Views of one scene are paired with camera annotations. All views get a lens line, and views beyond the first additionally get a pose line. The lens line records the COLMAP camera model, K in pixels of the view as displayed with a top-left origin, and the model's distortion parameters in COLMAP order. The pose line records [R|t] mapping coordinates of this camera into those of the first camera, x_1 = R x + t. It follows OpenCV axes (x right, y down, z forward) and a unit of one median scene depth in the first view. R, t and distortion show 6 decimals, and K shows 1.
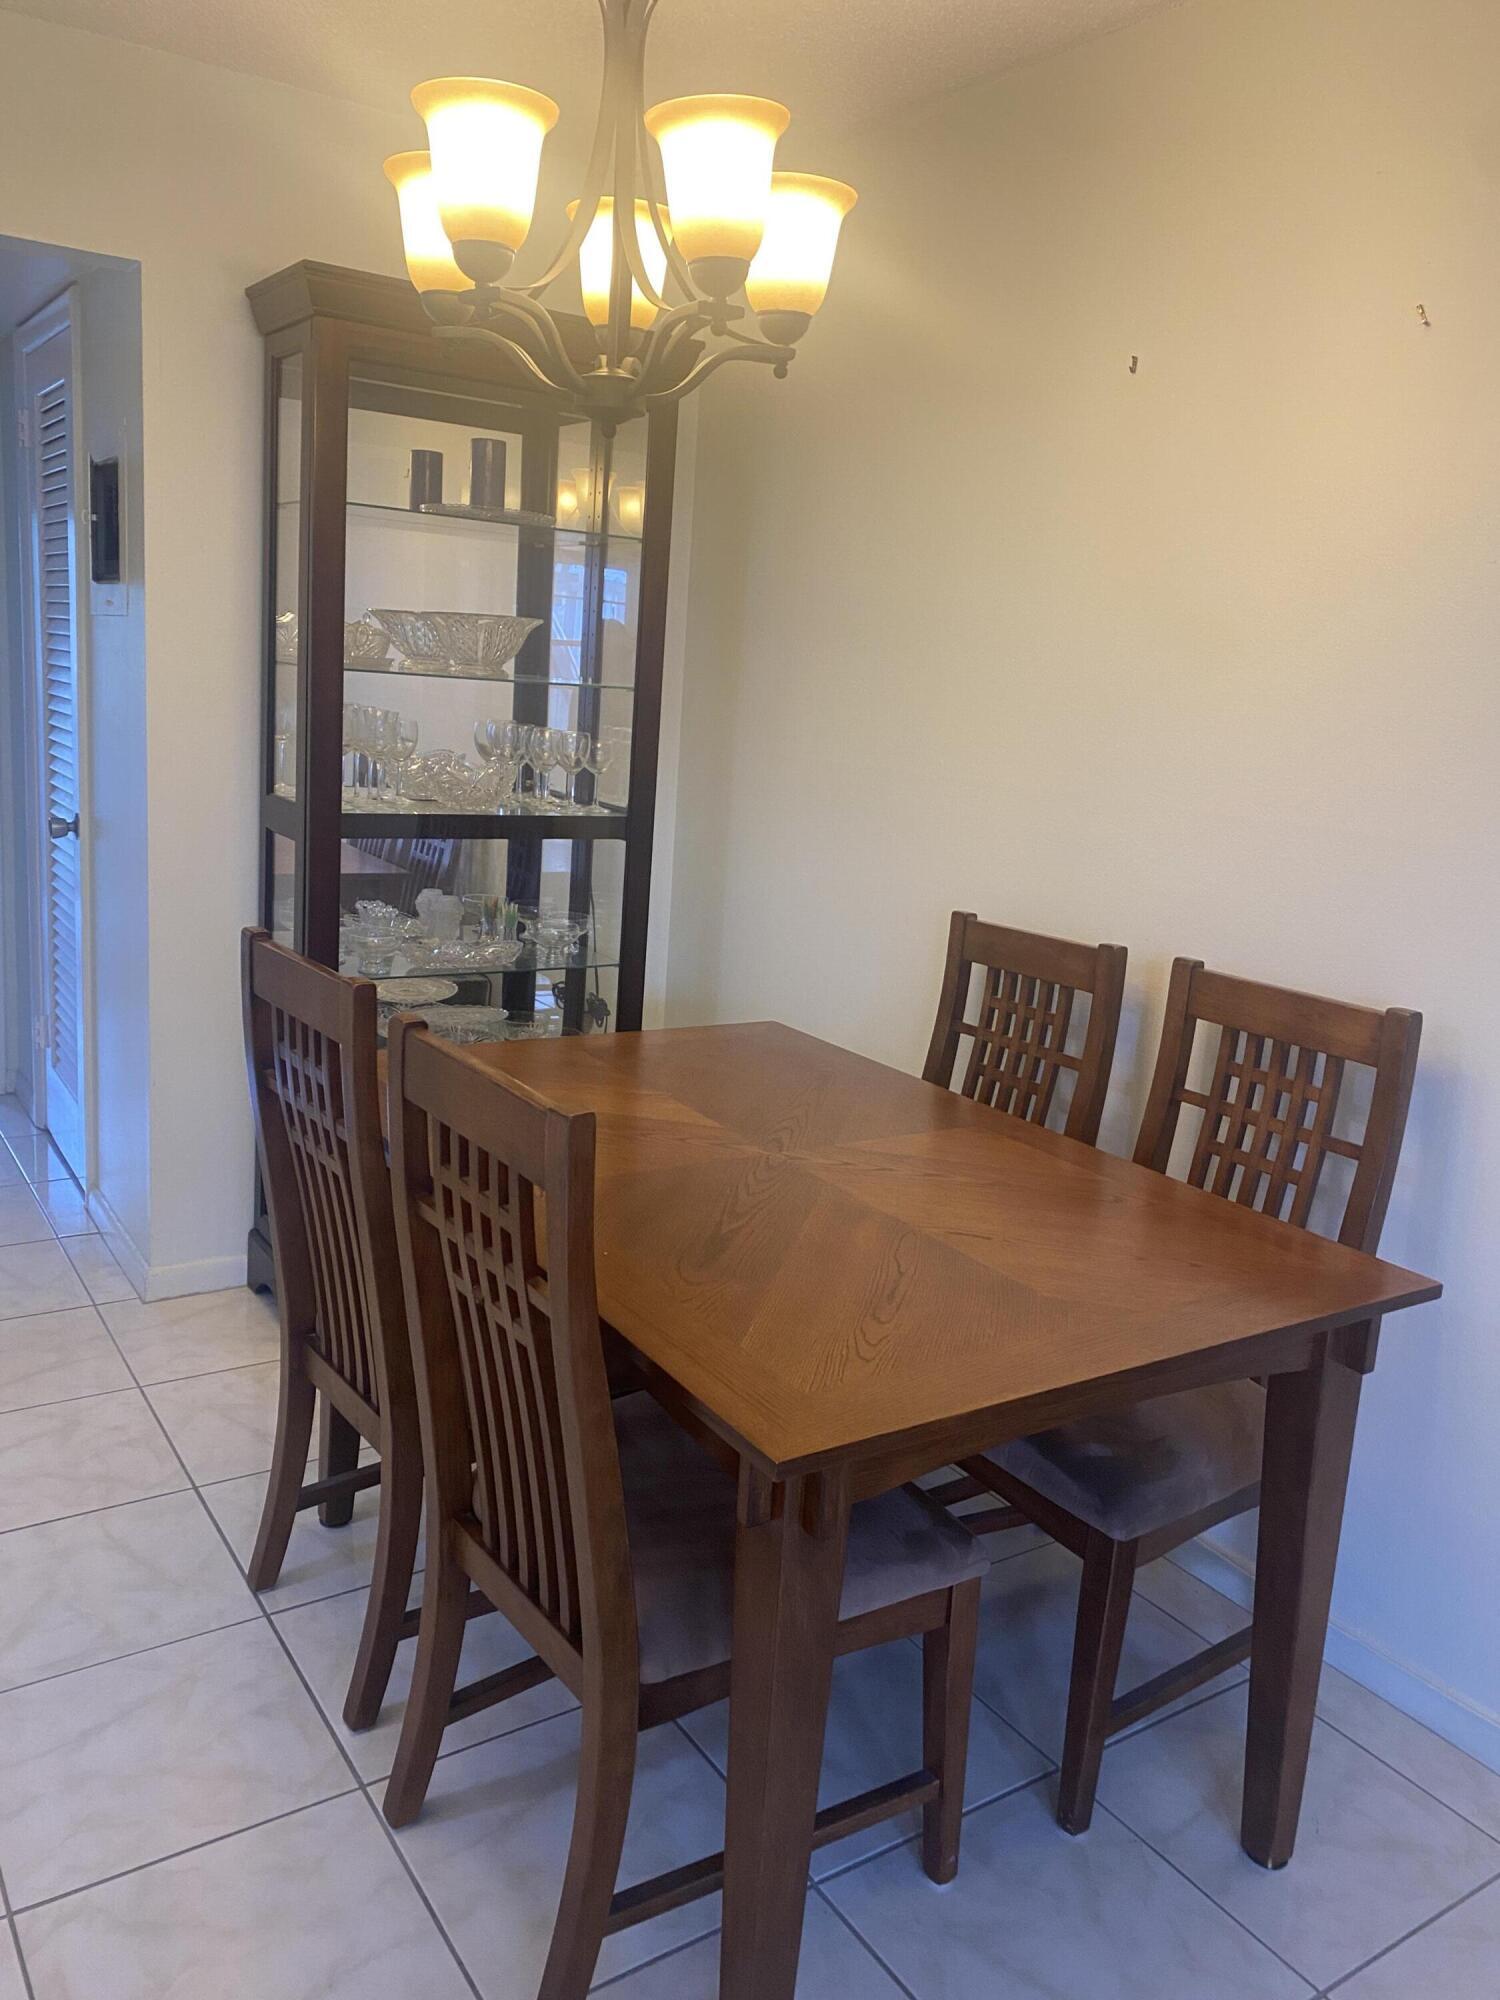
lens RADIAL K [[1522.8, 0, 746.6], [0, 1522.8, 1007.1], [0, 0, 1]] dist [0.022863, -0.014667]
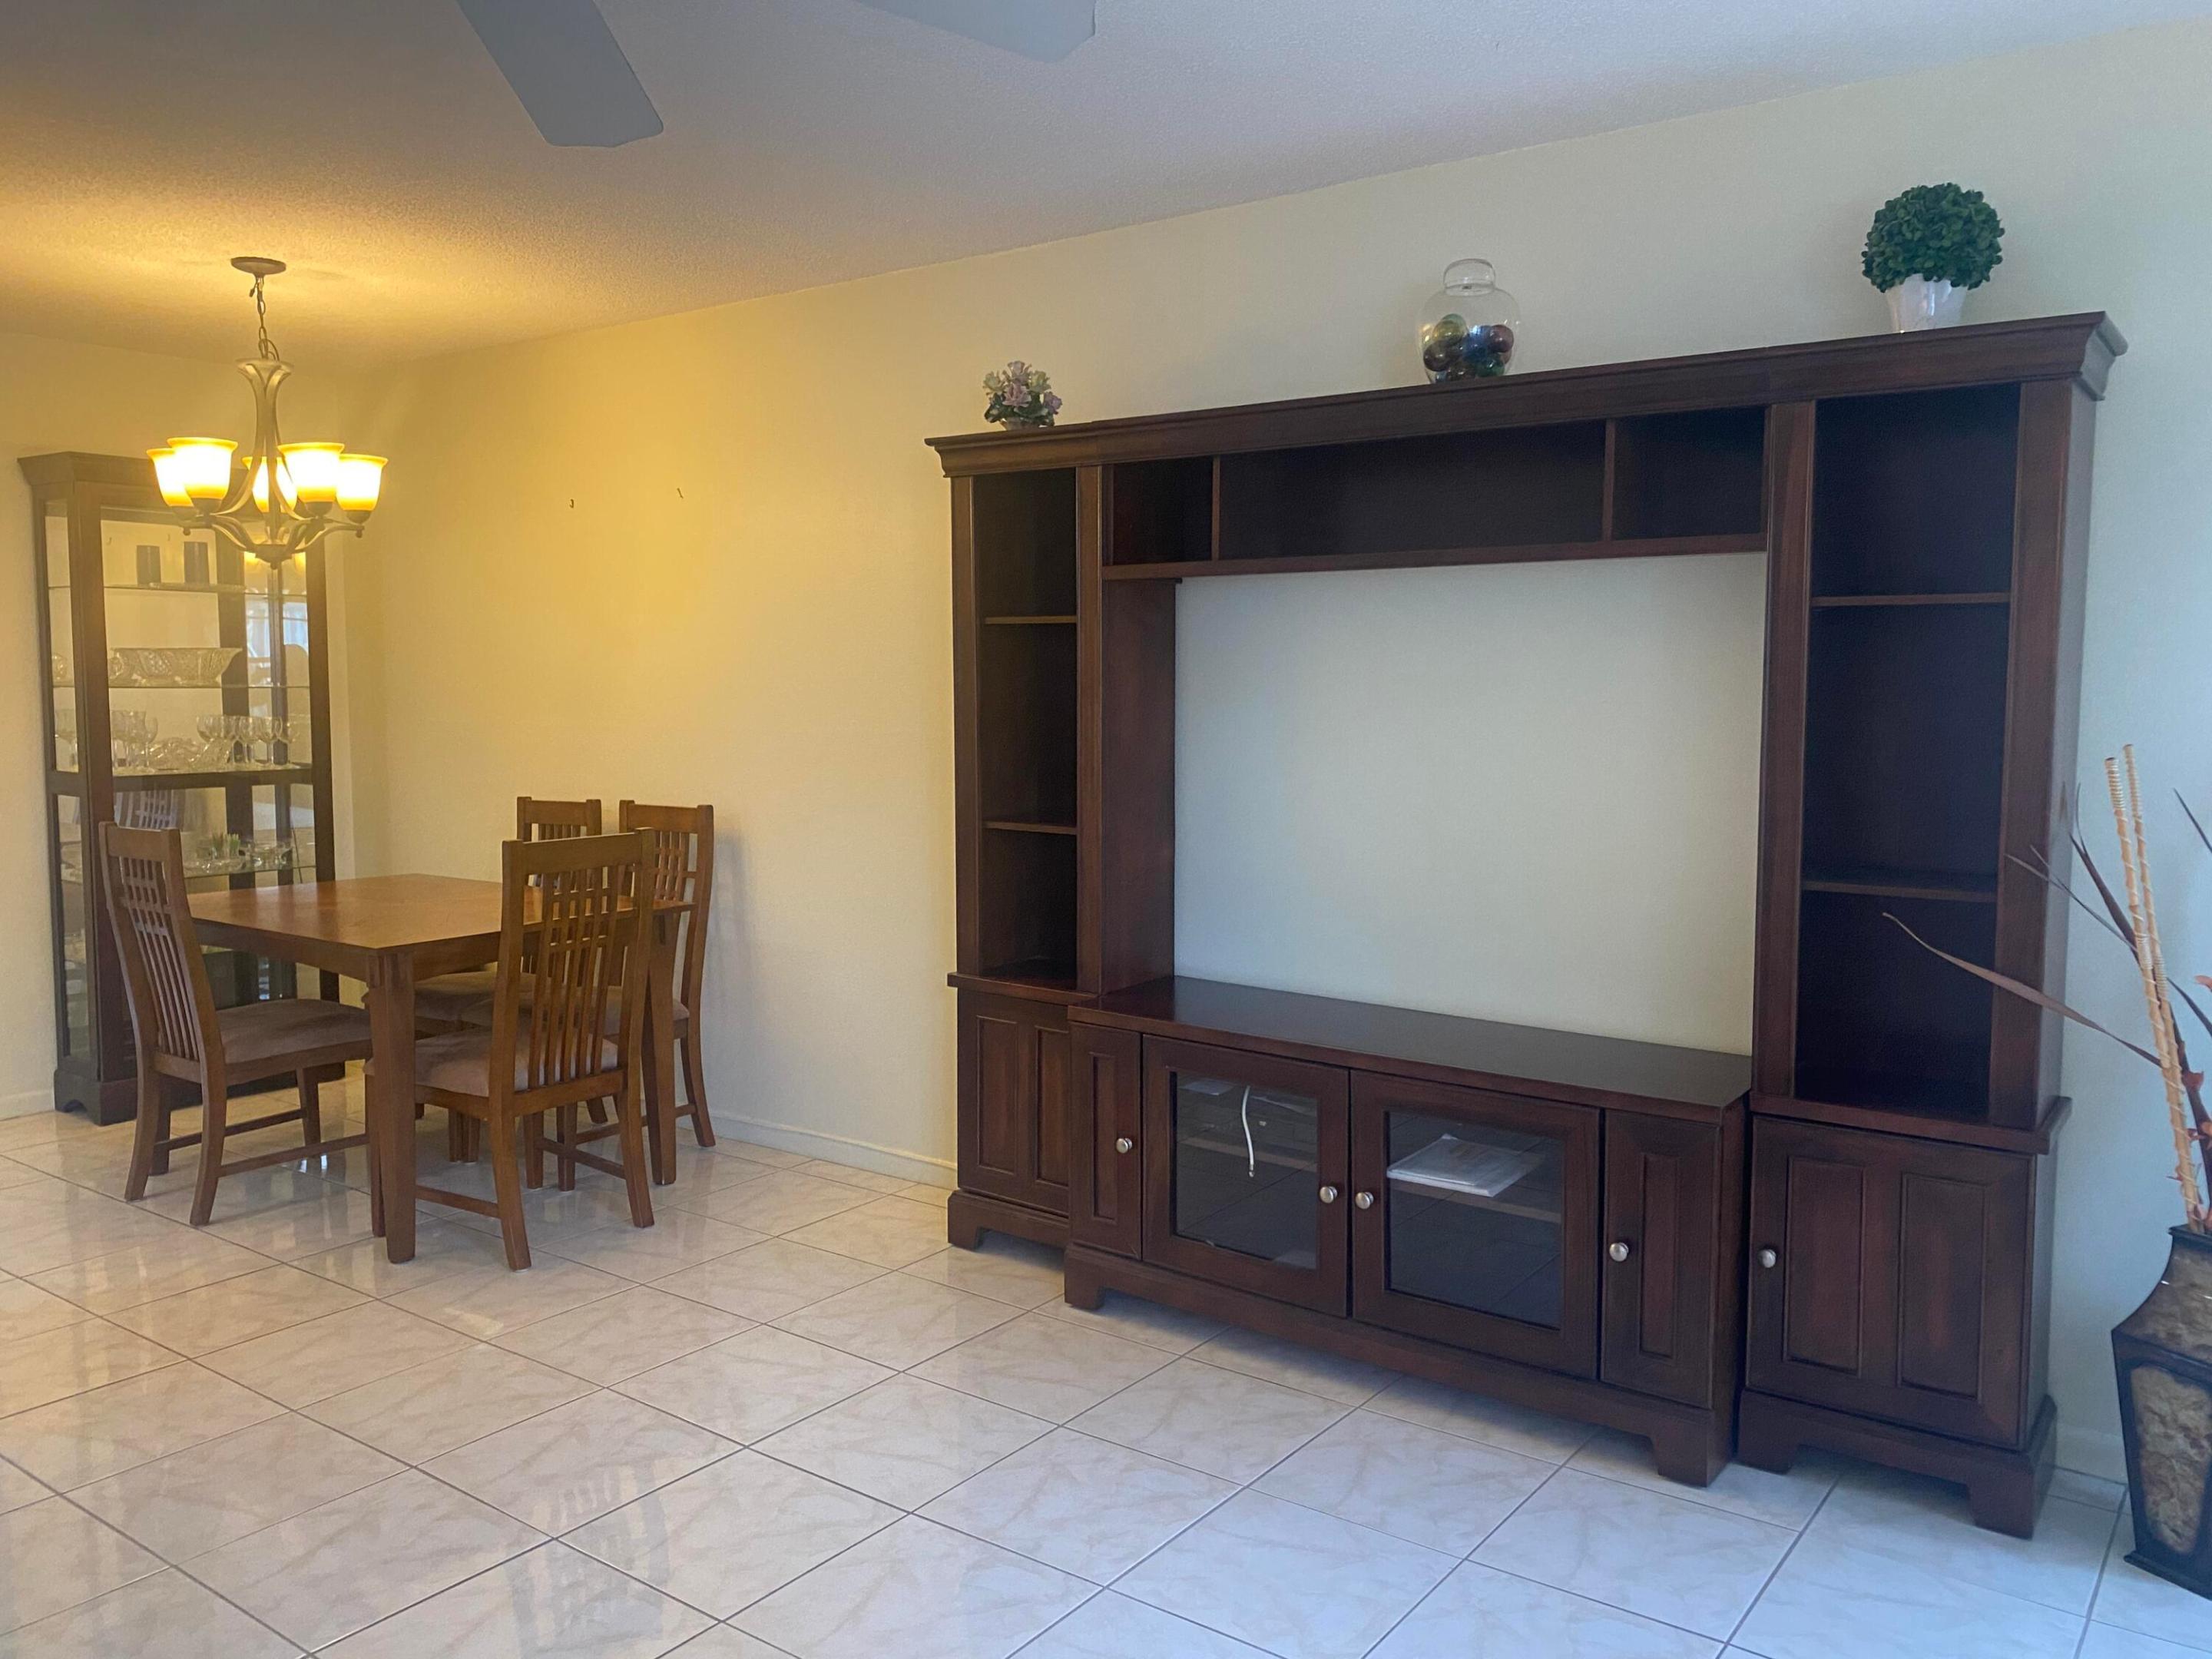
lens RADIAL K [[1684.2, 0, 1118.6], [0, 1684.2, 822.3], [0, 0, 1]] dist [0.022863, -0.014667]
pose [[0.935484, -0.096976, 0.339801, 0.098175], [0.136047, 0.986322, -0.093055, 0.200141], [-0.326130, 0.133280, 0.935882, -0.867717]]
